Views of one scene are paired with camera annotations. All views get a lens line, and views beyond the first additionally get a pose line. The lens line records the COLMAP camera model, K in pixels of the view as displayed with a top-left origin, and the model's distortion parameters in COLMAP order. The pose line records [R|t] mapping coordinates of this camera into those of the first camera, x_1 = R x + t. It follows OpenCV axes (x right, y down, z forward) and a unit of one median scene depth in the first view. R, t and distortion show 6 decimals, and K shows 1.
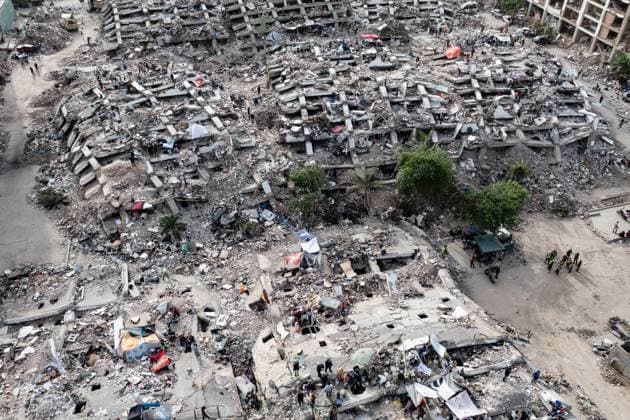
lens RADIAL K [[513.1, 0, 323.0], [0, 513.1, 202.8], [0, 0, 1]] dist [-0.031252, 0.020028]
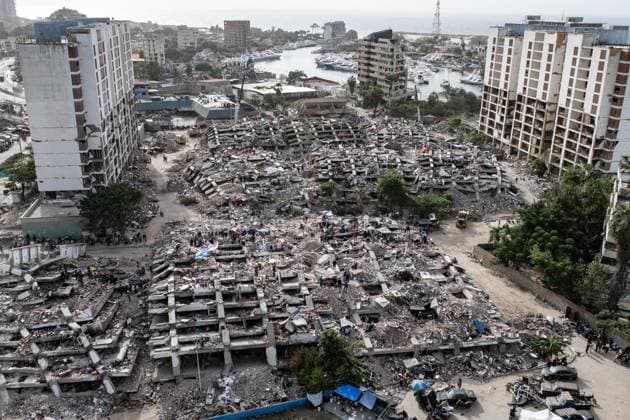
lens RADIAL K [[555.4, 0, 321.2], [0, 555.4, 216.1], [0, 0, 1]] dist [-0.017427, -0.004065]
pose [[0.996603, 0.037268, -0.073448, 0.079578], [-0.058652, 0.947202, -0.315226, 0.576633], [0.057822, 0.318463, 0.946170, -0.751070]]
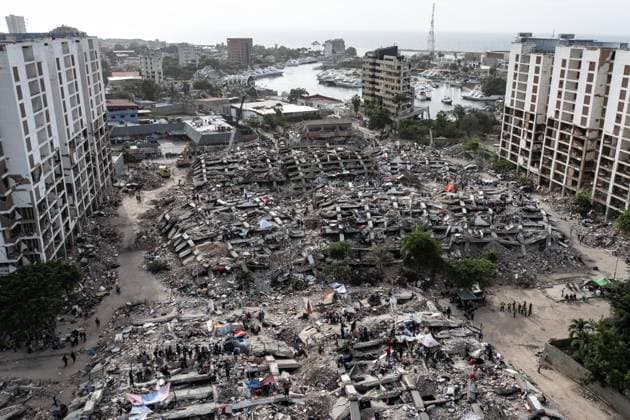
lens RADIAL K [[513.5, 0, 348.6], [0, 513.5, 208.1], [0, 0, 1]] dist [-0.020076, -0.000146]
pose [[0.999462, 0.018705, -0.026945, 0.026226], [-0.026685, 0.941361, -0.336344, 0.270838], [0.019074, 0.336882, 0.941354, -0.337793]]
